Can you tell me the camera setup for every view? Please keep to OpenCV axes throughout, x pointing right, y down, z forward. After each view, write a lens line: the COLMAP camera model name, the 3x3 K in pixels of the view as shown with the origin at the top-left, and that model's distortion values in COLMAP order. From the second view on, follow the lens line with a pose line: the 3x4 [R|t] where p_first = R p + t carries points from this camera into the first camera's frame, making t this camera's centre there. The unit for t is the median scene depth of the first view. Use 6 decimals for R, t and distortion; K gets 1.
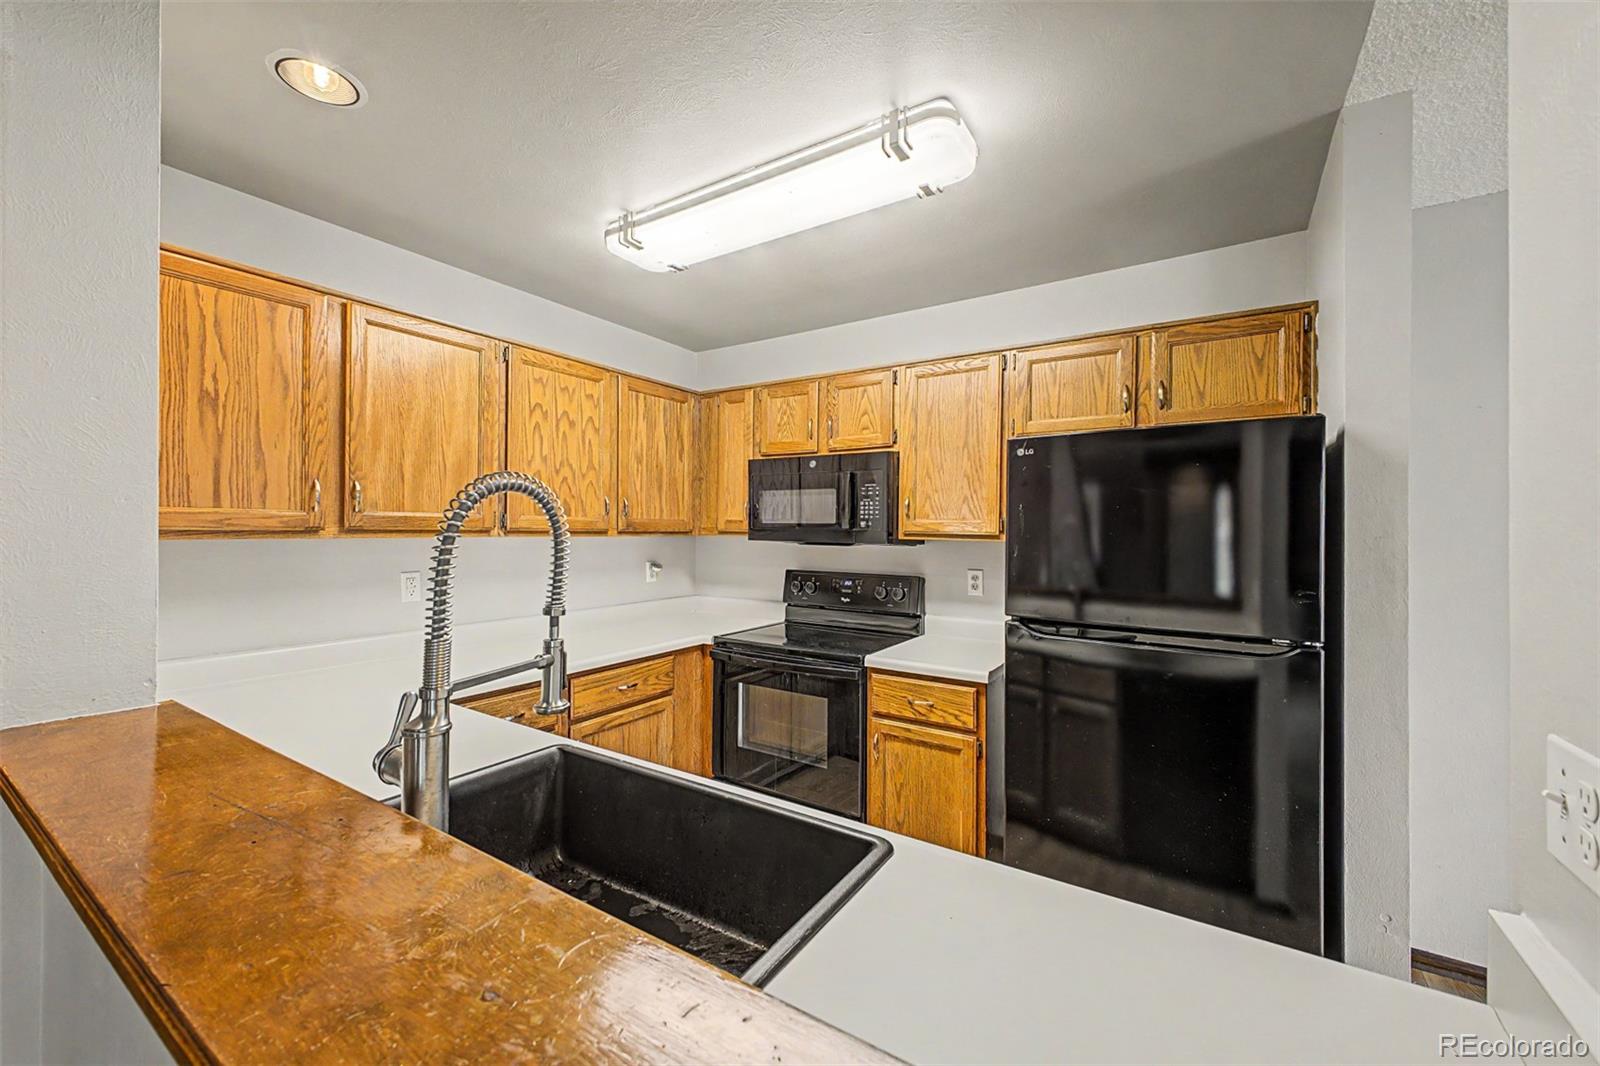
lens RADIAL K [[627.2, 0, 799.8], [0, 627.2, 528.6], [0, 0, 1]] dist [0.020304, -0.006729]
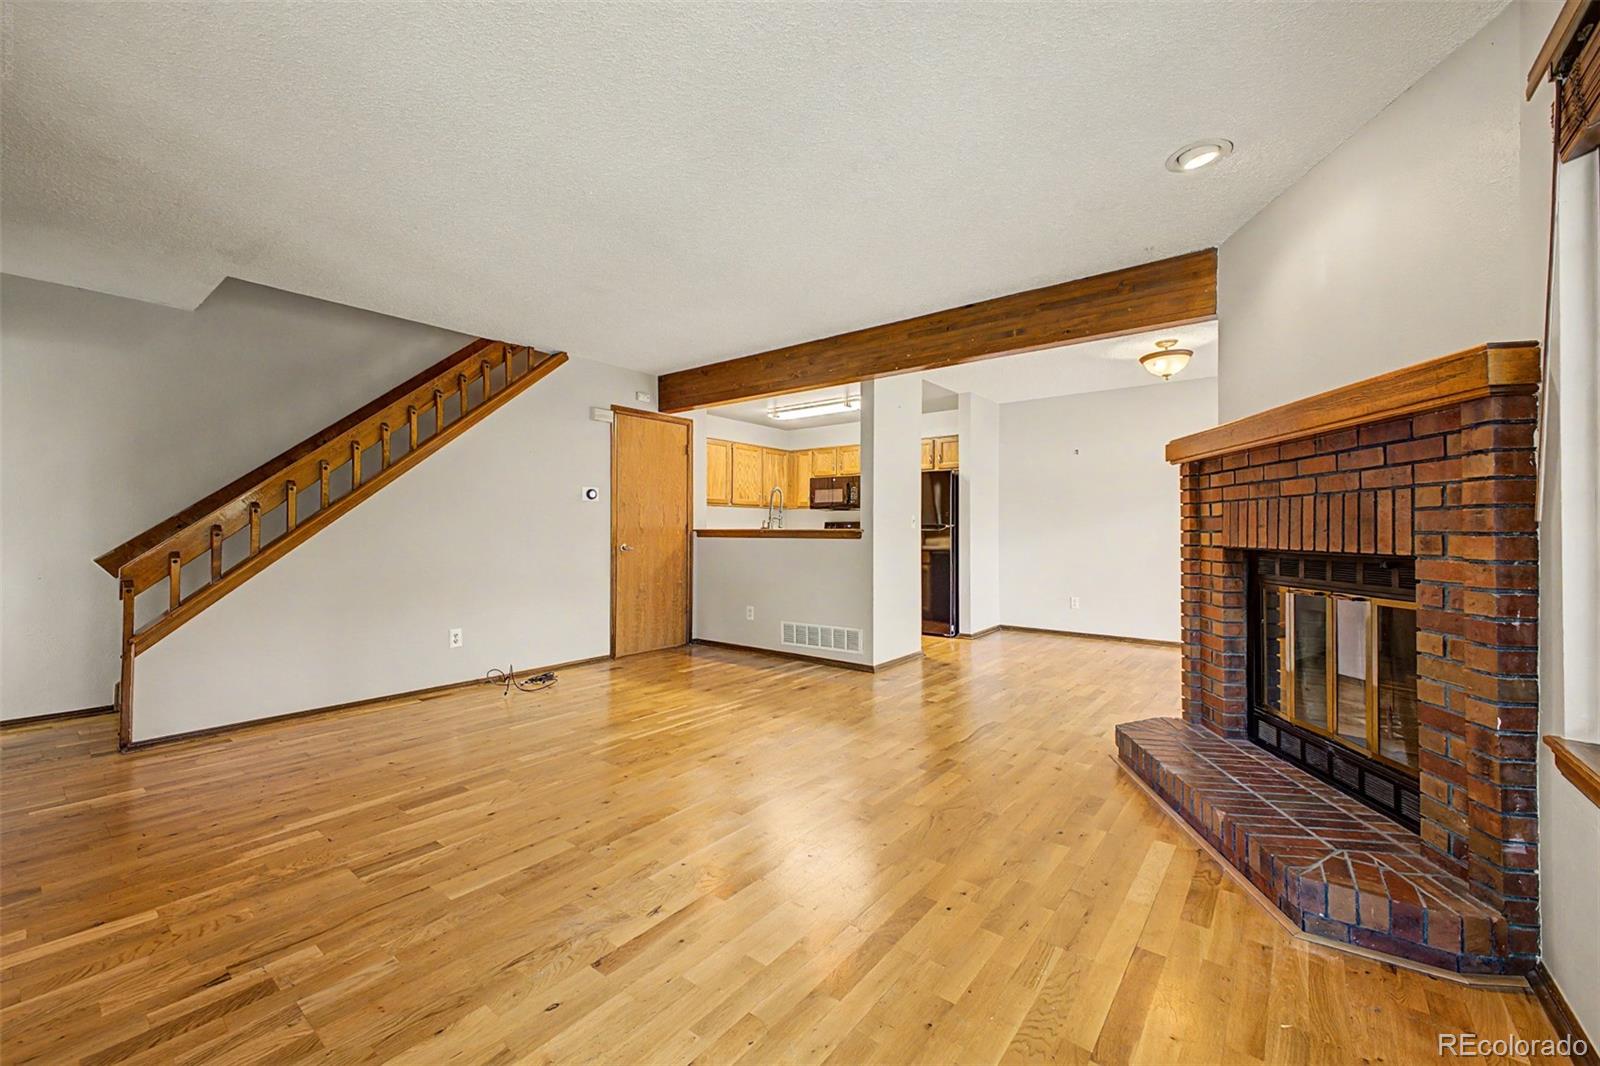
lens RADIAL K [[627.2, 0, 807.6], [0, 627.2, 523.9], [0, 0, 1]] dist [0.020304, -0.006729]
pose [[0.997857, -0.005024, -0.065243, 0.087919], [0.004535, 0.999961, -0.007639, 0.114684], [0.065278, 0.007326, 0.997840, -1.839085]]
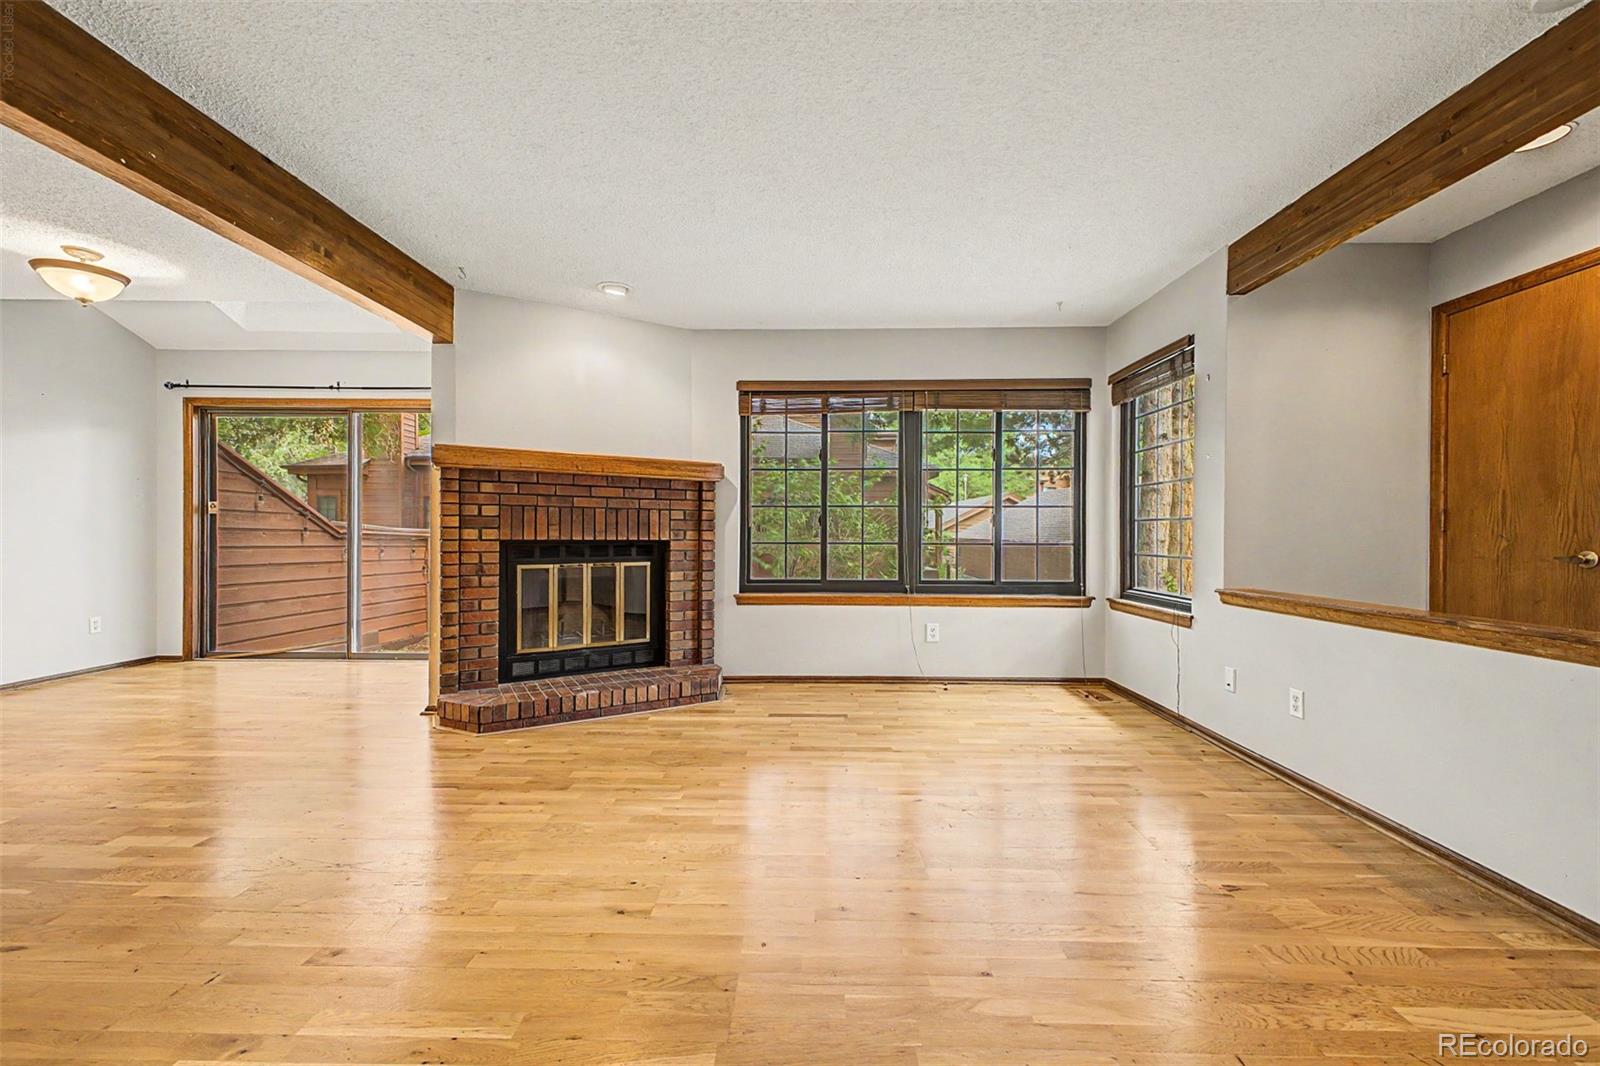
lens RADIAL K [[627.2, 0, 797.7], [0, 627.2, 534.3], [0, 0, 1]] dist [0.020304, -0.006729]
pose [[-0.538126, -0.010197, 0.842803, -0.805117], [-0.010264, 0.999932, 0.005545, 0.121211], [-0.842802, -0.005667, -0.538194, -0.518105]]
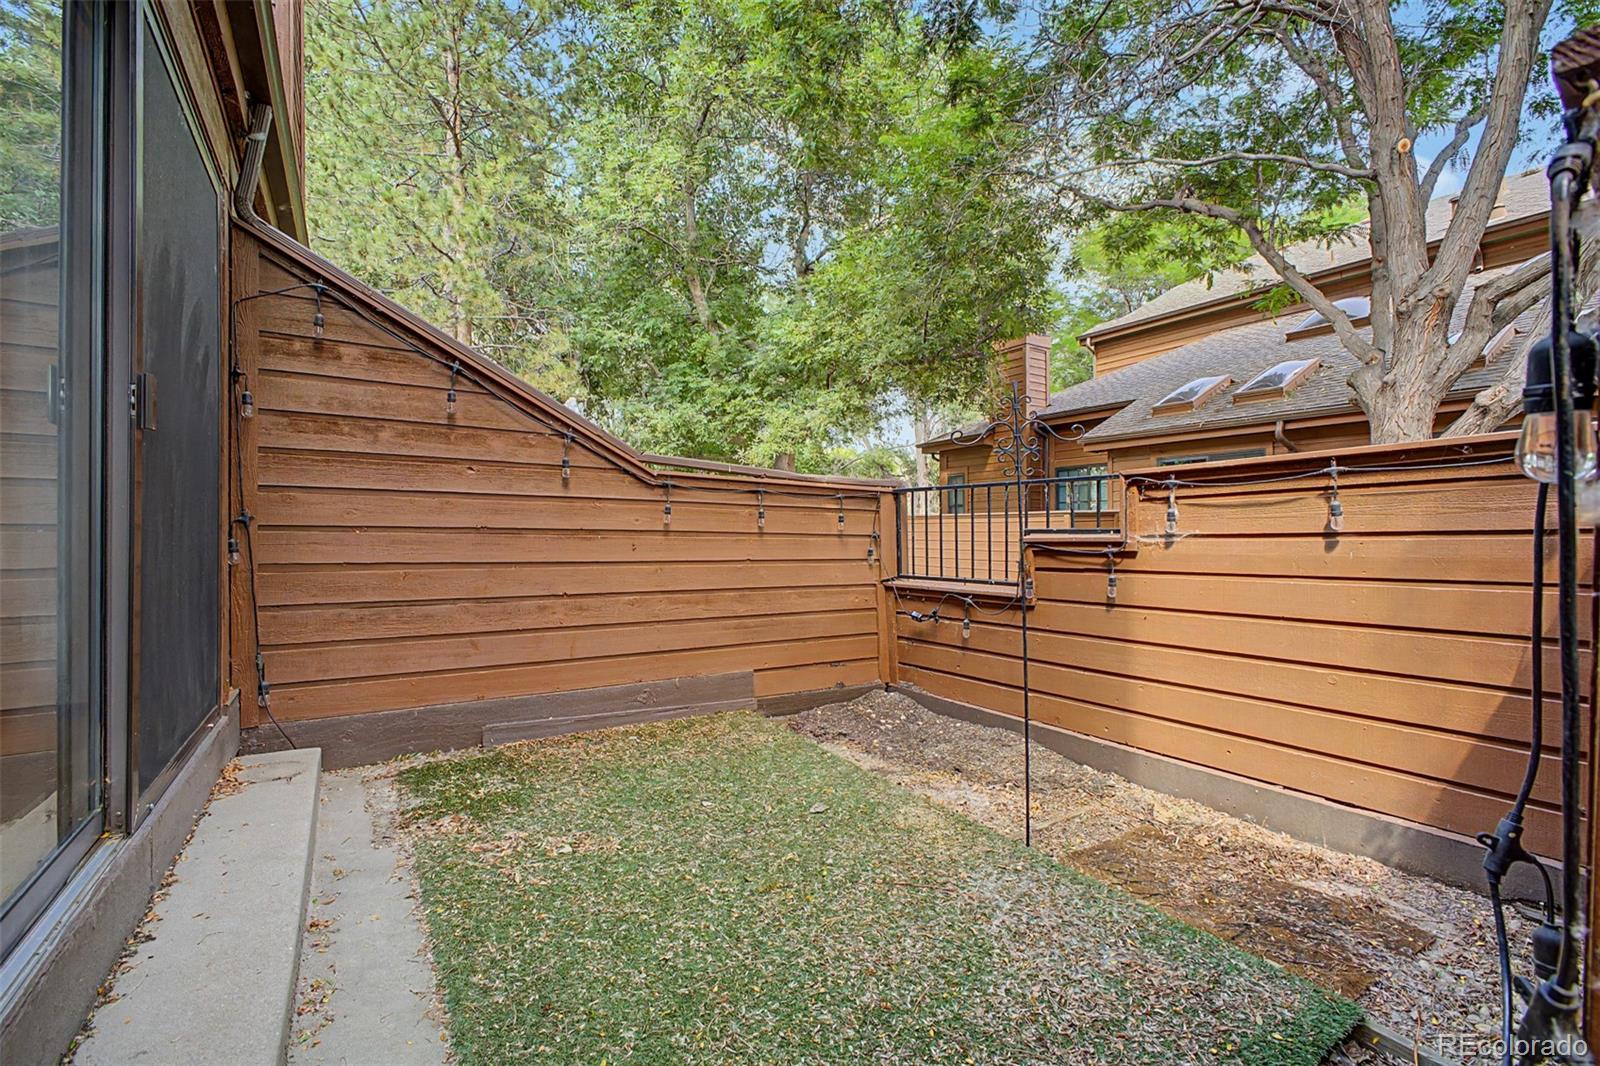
lens RADIAL K [[696.7, 0, 801.1], [0, 696.7, 535.6], [0, 0, 1]] dist [-0.000900, 0.000051]
pose [[0.415665, -0.013342, 0.909420, 1.246811], [-0.000816, 0.999887, 0.015043, 0.257488], [-0.909517, -0.006995, 0.415607, -1.243420]]
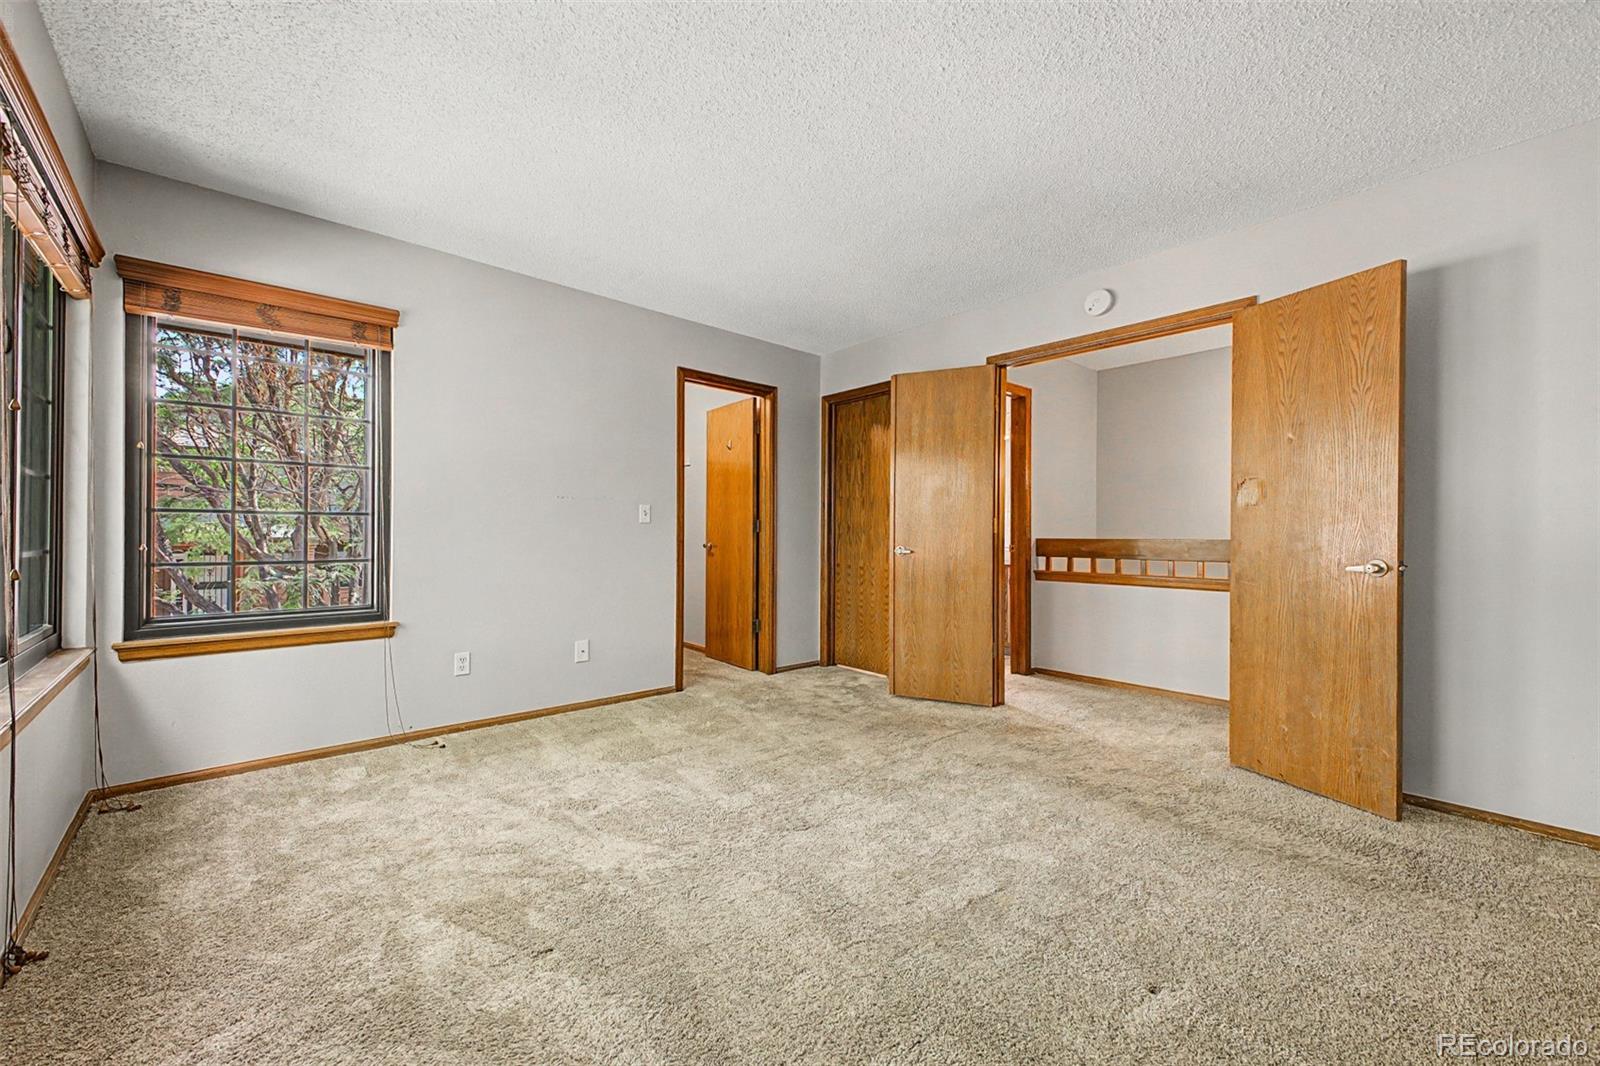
lens RADIAL K [[627.2, 0, 793.1], [0, 627.2, 537.1], [0, 0, 1]] dist [0.020304, -0.006729]
pose [[-0.253581, -0.007941, -0.967281, 0.769257], [0.006071, 0.999934, -0.009801, 0.142696], [0.967295, -0.008358, -0.253516, -0.865542]]
